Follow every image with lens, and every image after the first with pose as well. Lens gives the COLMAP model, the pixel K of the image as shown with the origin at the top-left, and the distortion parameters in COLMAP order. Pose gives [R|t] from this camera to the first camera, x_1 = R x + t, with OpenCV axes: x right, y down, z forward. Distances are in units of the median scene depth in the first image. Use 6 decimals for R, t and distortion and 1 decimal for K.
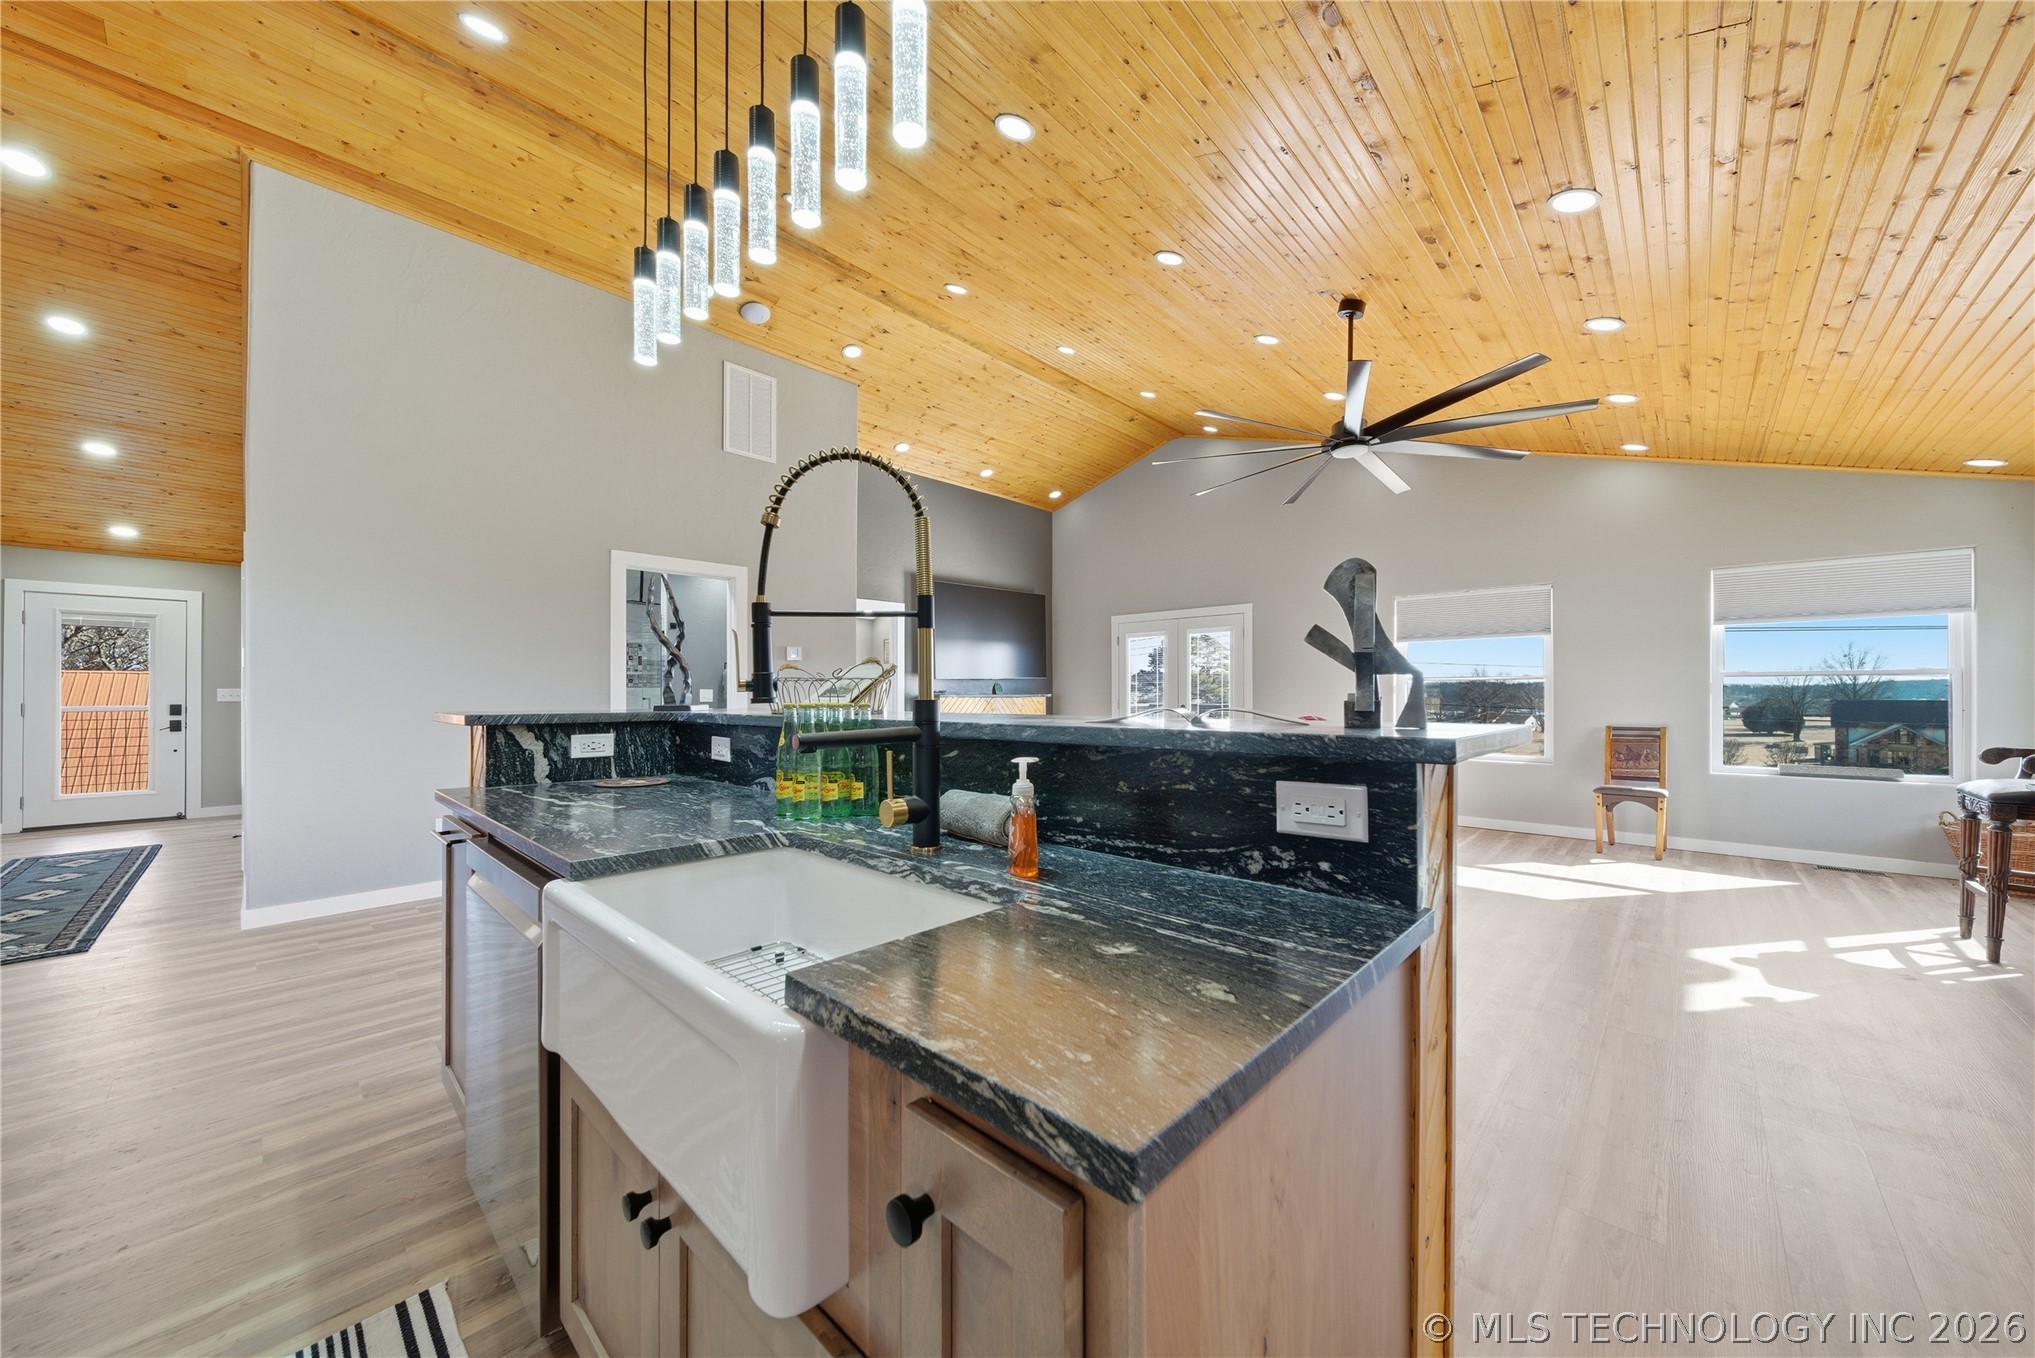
lens RADIAL K [[719.1, 0, 1016.1], [0, 719.1, 690.6], [0, 0, 1]] dist [-0.002650, -0.000447]
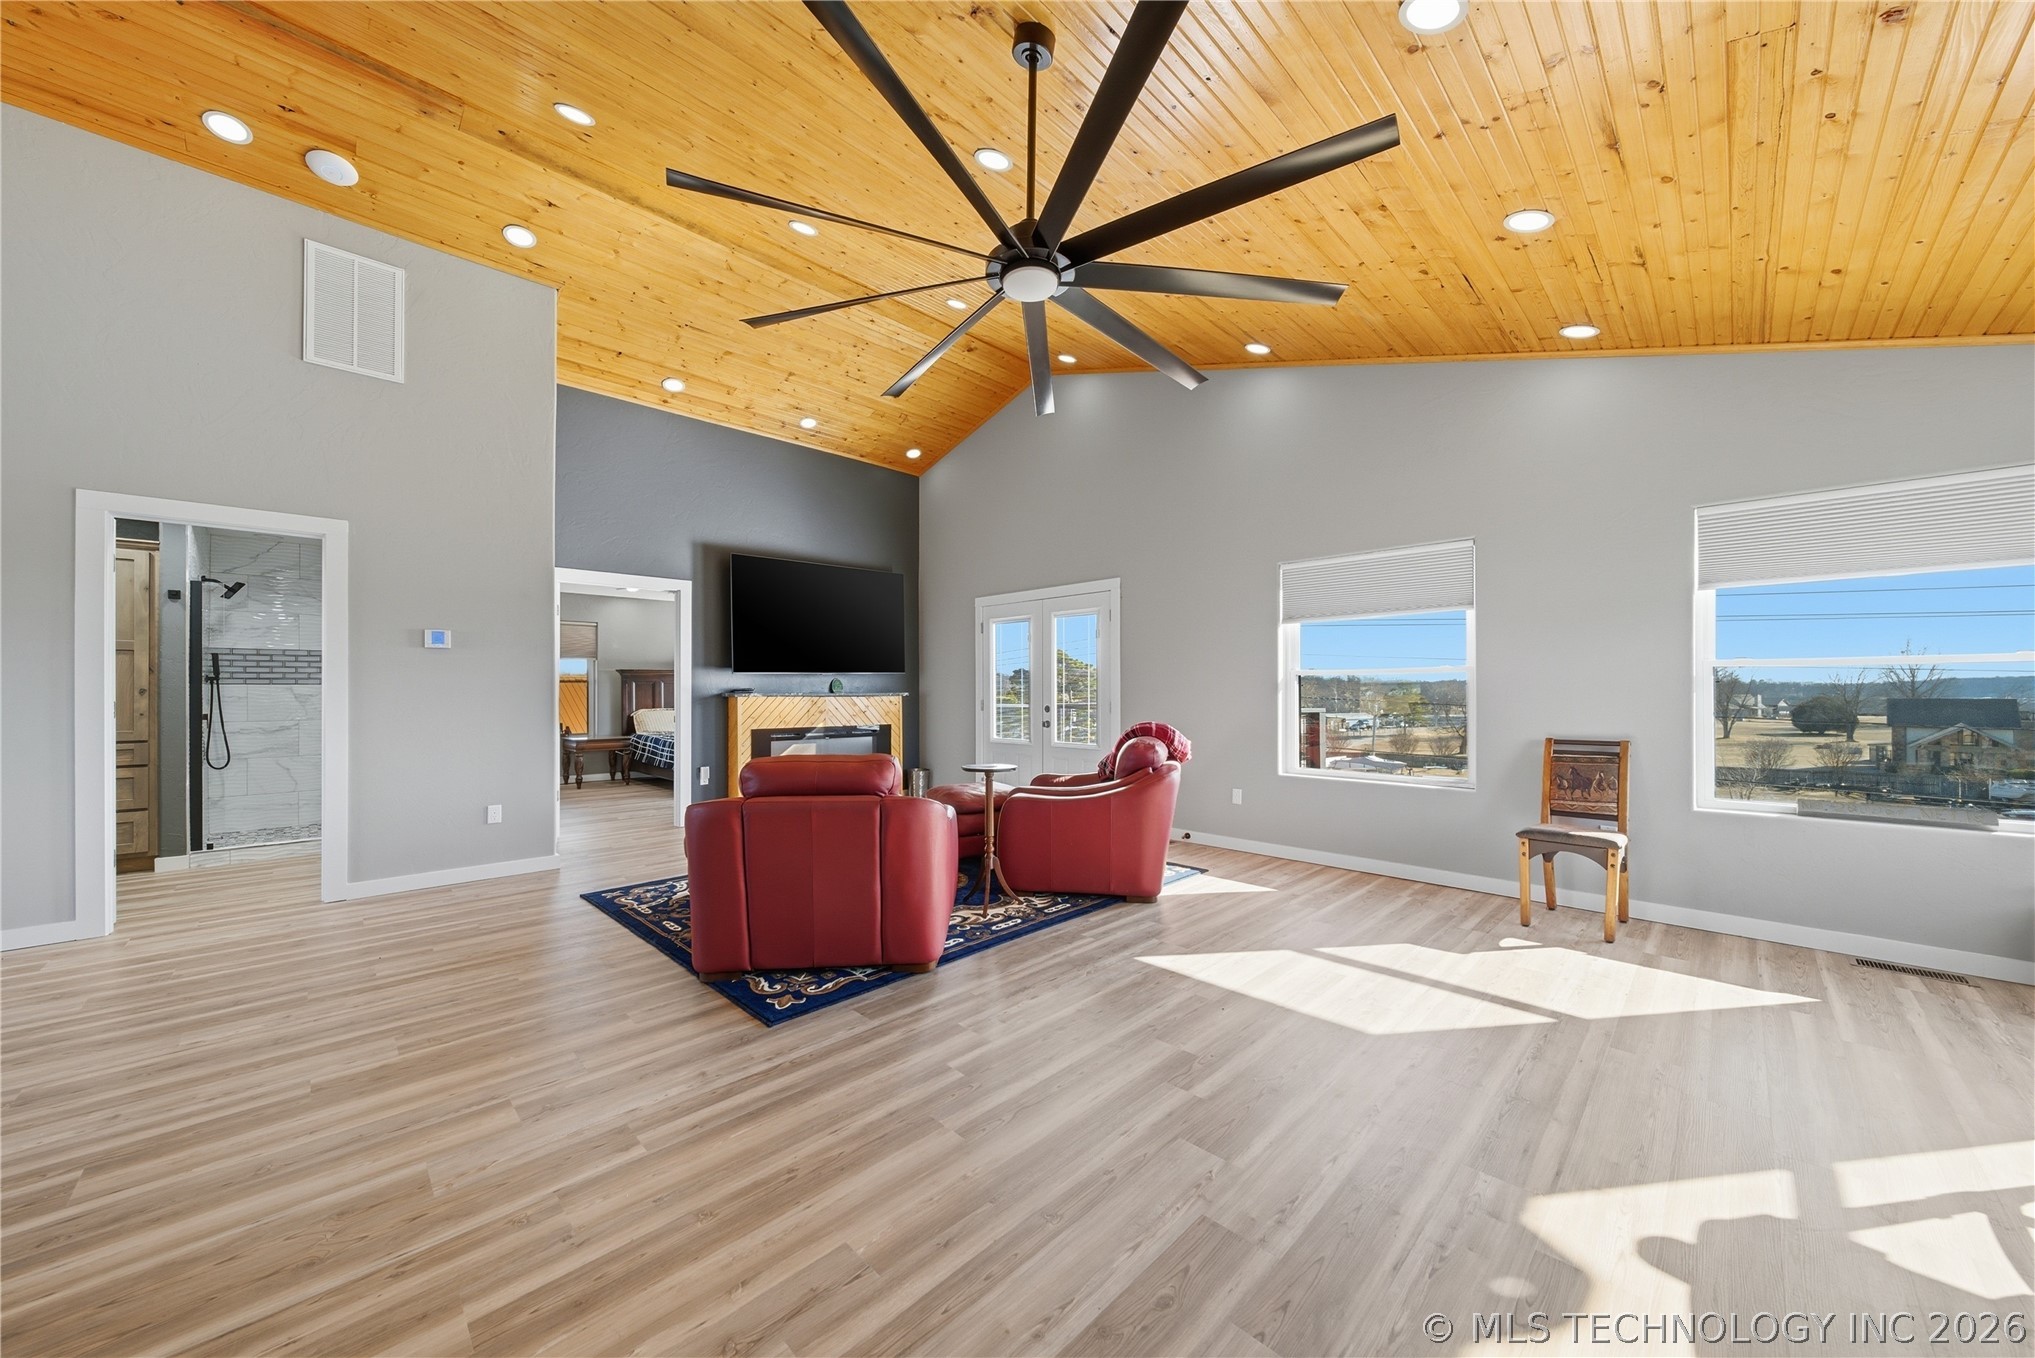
lens RADIAL K [[715.0, 0, 1017.2], [0, 715.0, 688.1], [0, 0, 1]] dist [-0.003267, -0.000298]
pose [[0.999352, -0.000016, -0.035991, 0.480161], [-0.000012, 1.000000, -0.000790, 0.001776], [0.035991, 0.000789, 0.999352, 0.412698]]
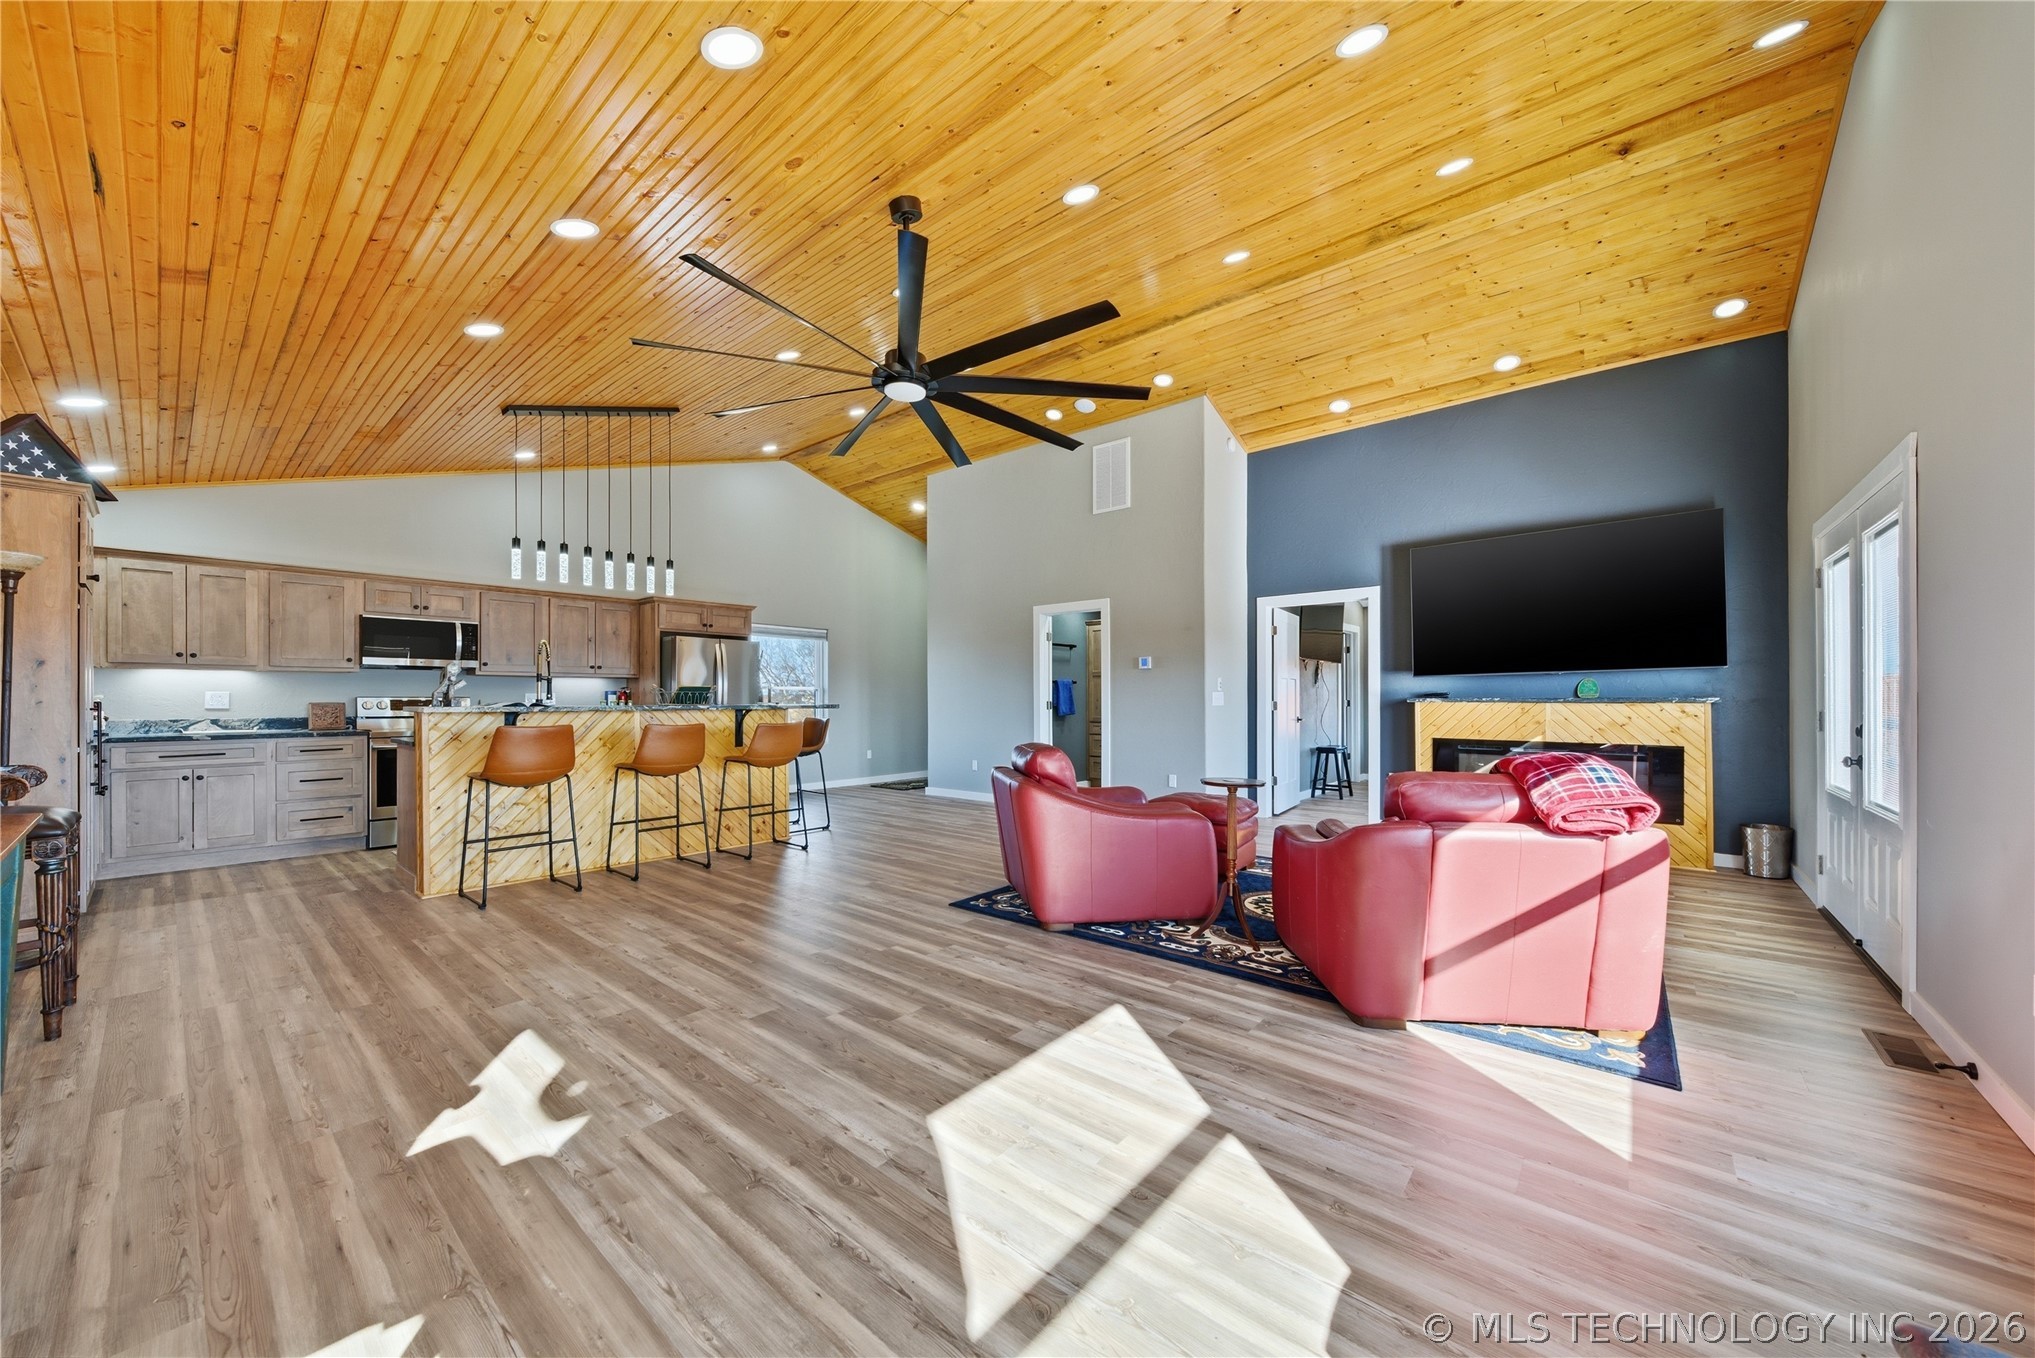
lens RADIAL K [[728.3, 0, 1017.7], [0, 728.3, 698.1], [0, 0, 1]] dist [0.000167, -0.000114]
pose [[0.048917, 0.002281, -0.998800, 1.289890], [0.005694, 0.999981, 0.002563, 0.003602], [0.998787, -0.005812, 0.048903, 1.093638]]
